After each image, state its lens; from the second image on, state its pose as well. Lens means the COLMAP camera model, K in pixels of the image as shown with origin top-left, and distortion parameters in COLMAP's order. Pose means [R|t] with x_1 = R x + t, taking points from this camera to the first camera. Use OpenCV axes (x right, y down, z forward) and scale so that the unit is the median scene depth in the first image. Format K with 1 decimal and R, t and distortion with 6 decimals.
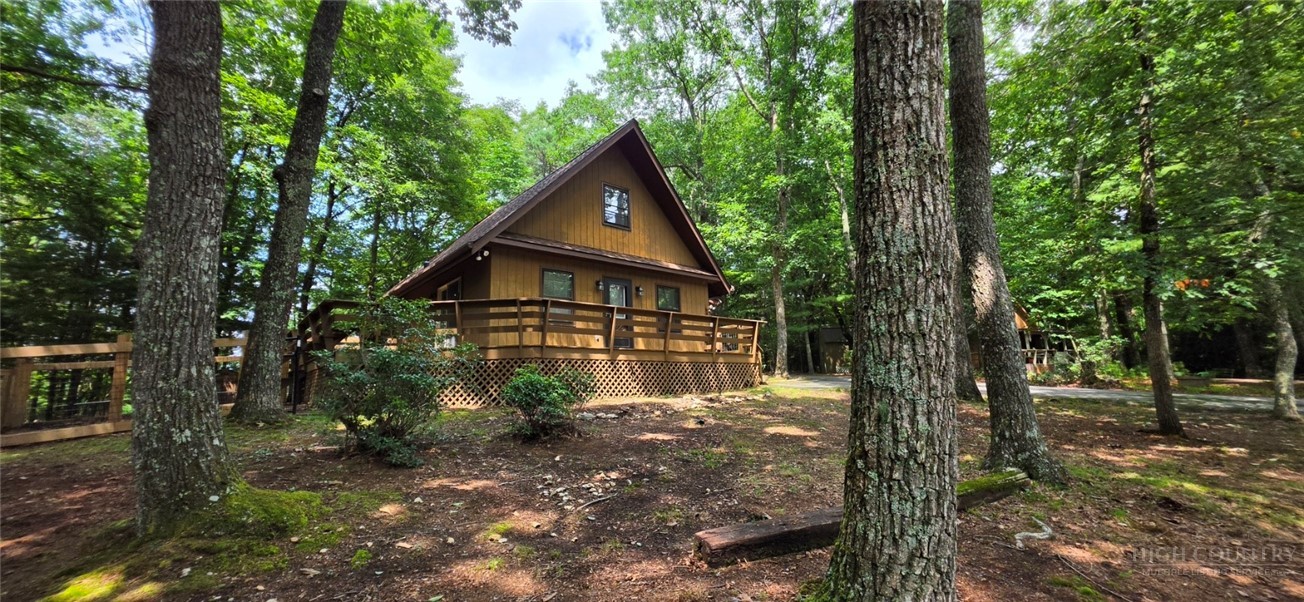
lens RADIAL K [[525.8, 0, 651.3], [0, 525.8, 300.2], [0, 0, 1]] dist [-0.002223, -0.001044]
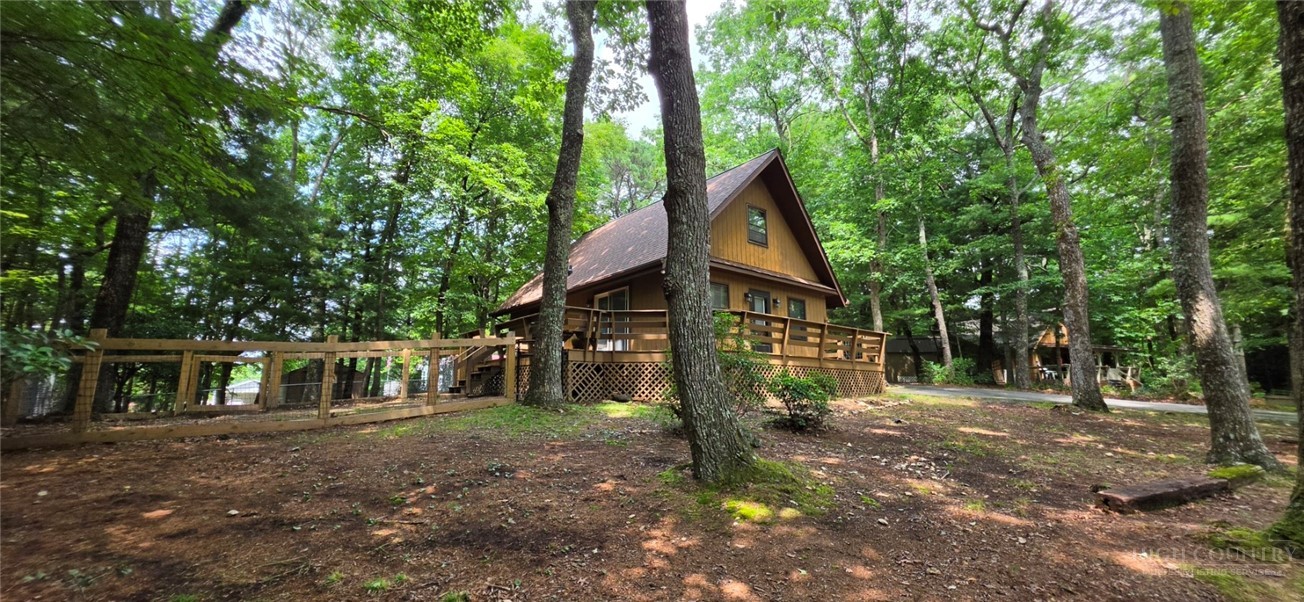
lens RADIAL K [[525.8, 0, 657.2], [0, 525.8, 301.6], [0, 0, 1]] dist [-0.002223, -0.001044]
pose [[0.999443, 0.029026, -0.016443, -0.326321], [-0.029081, 0.999572, -0.003131, -0.011726], [0.016345, 0.003608, 0.999860, -0.134552]]
